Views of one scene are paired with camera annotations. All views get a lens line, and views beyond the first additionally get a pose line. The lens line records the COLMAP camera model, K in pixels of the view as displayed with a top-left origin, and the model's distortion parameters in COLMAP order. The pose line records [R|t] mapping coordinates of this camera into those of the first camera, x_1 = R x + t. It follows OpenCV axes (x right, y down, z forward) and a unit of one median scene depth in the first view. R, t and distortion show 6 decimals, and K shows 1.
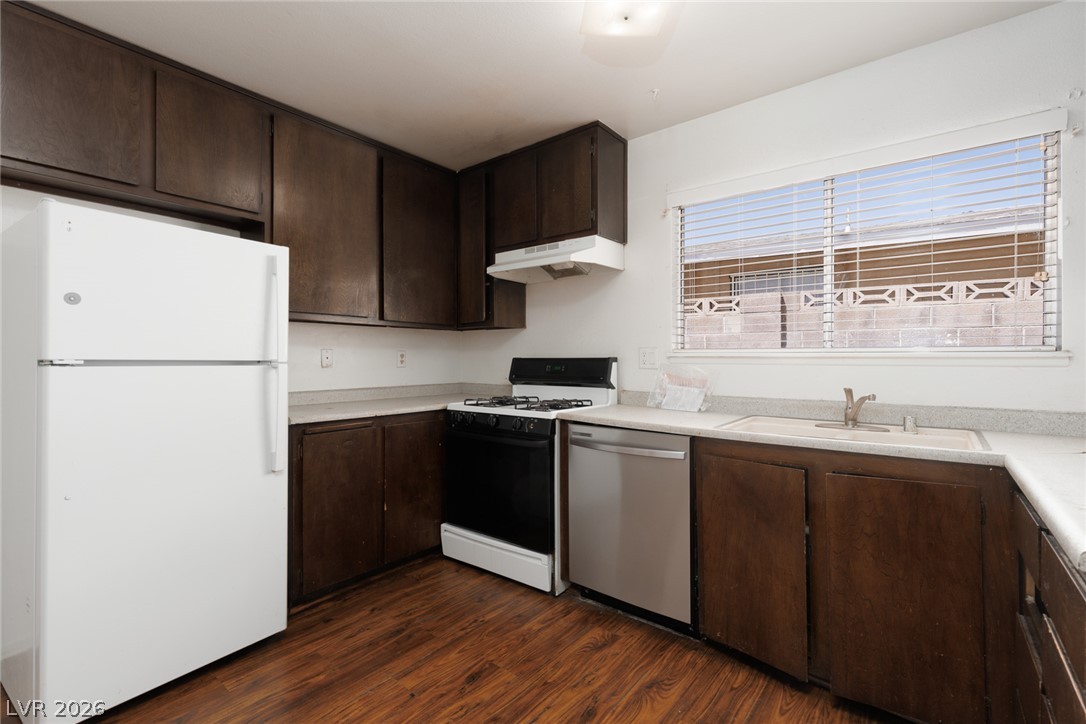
lens RADIAL K [[492.9, 0, 580.0], [0, 492.9, 317.6], [0, 0, 1]] dist [0.002656, 0.000338]
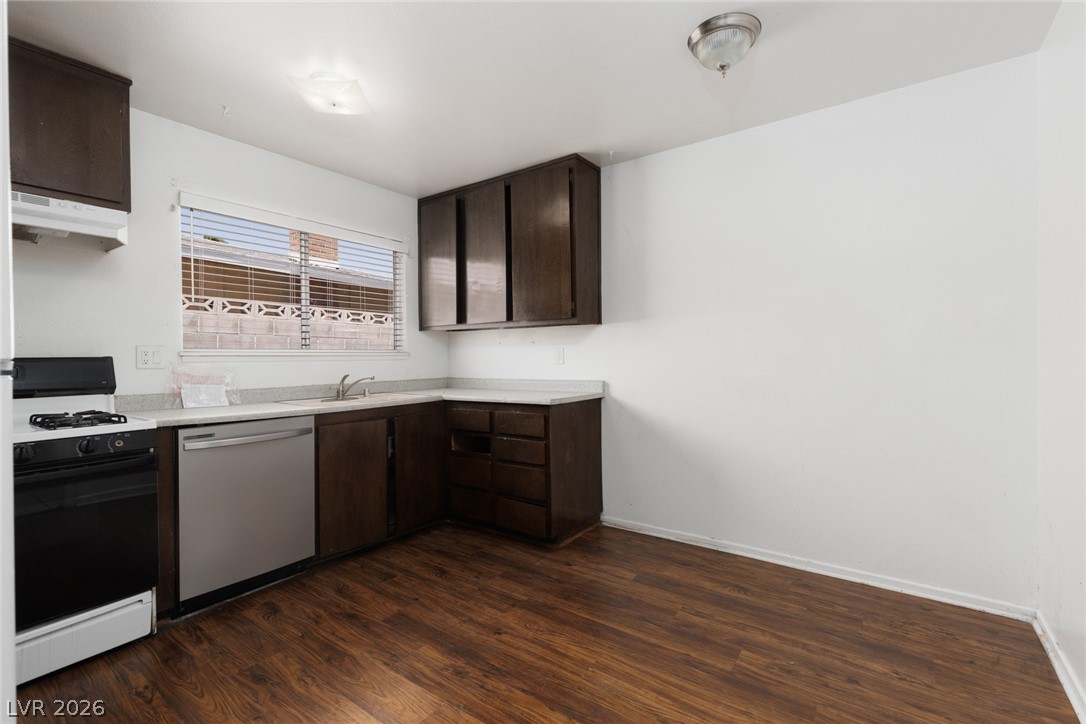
lens RADIAL K [[482.9, 0, 547.8], [0, 482.9, 358.3], [0, 0, 1]] dist [0.003291, 0.000240]
pose [[-0.045537, -0.002439, 0.998960, -0.930622], [-0.066974, 0.997755, -0.000617, 0.047673], [-0.996715, -0.066932, -0.045598, 0.406029]]
